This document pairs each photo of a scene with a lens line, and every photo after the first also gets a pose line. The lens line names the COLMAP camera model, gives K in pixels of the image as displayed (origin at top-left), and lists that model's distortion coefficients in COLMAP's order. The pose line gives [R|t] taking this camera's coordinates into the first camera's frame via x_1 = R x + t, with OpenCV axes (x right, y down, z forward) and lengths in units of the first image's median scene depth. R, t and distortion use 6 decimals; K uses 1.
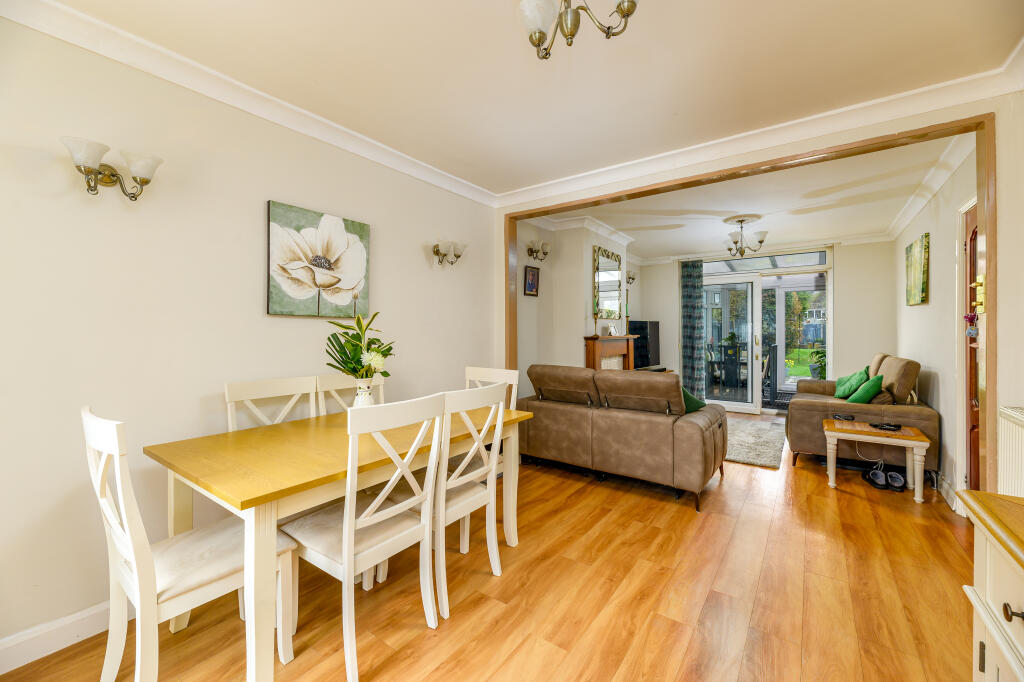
lens RADIAL K [[418.1, 0, 510.6], [0, 418.1, 323.9], [0, 0, 1]] dist [-0.000430, -0.000044]
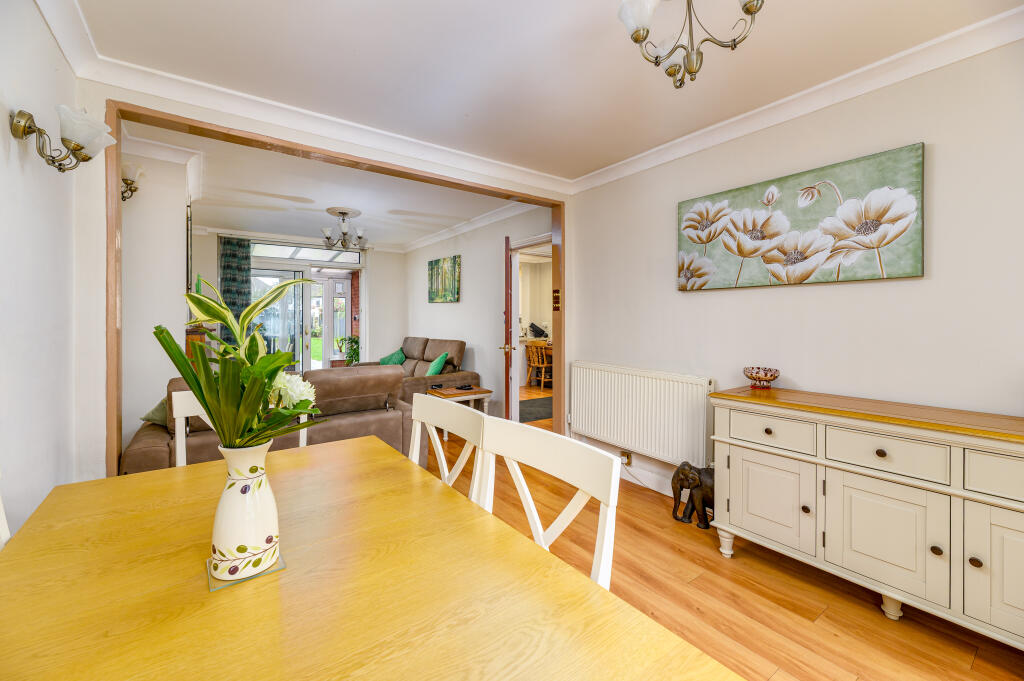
lens RADIAL K [[418.1, 0, 510.6], [0, 418.1, 323.4], [0, 0, 1]] dist [-0.000430, -0.000044]
pose [[0.305161, -0.006682, 0.952277, -0.269121], [-0.017630, 0.999764, 0.012665, 0.002535], [-0.952138, -0.020654, 0.304971, 0.266900]]
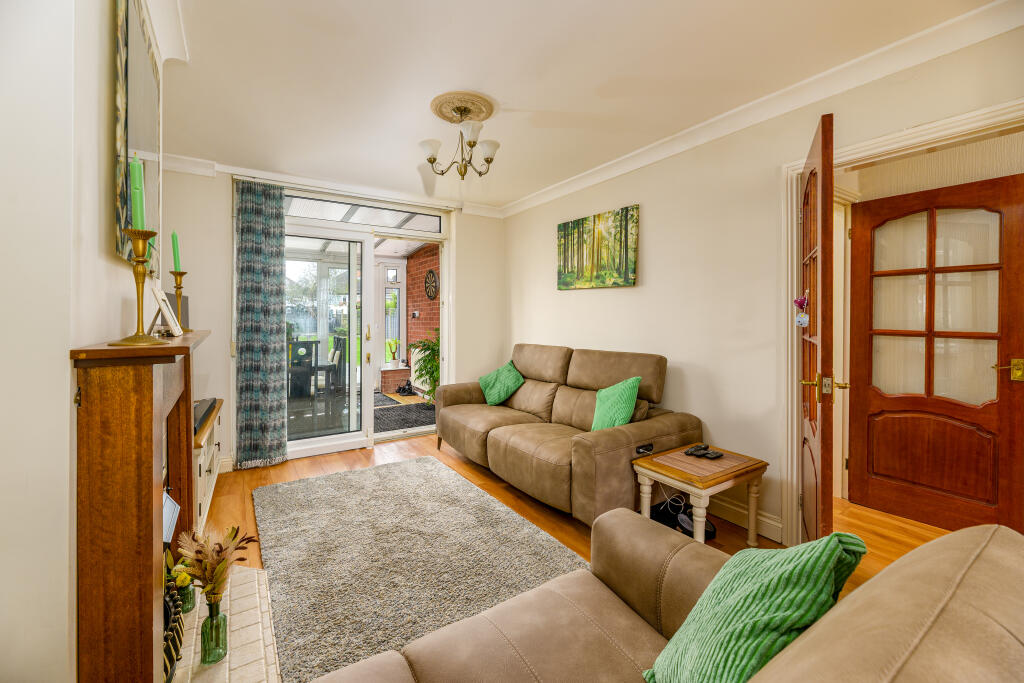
lens RADIAL K [[418.1, 0, 510.6], [0, 418.1, 324.4], [0, 0, 1]] dist [-0.000430, -0.000044]
pose [[0.350200, -0.011547, 0.936604, 0.069503], [-0.017671, 0.999665, 0.018932, 0.011850], [-0.936508, -0.023180, 0.349878, 0.681023]]
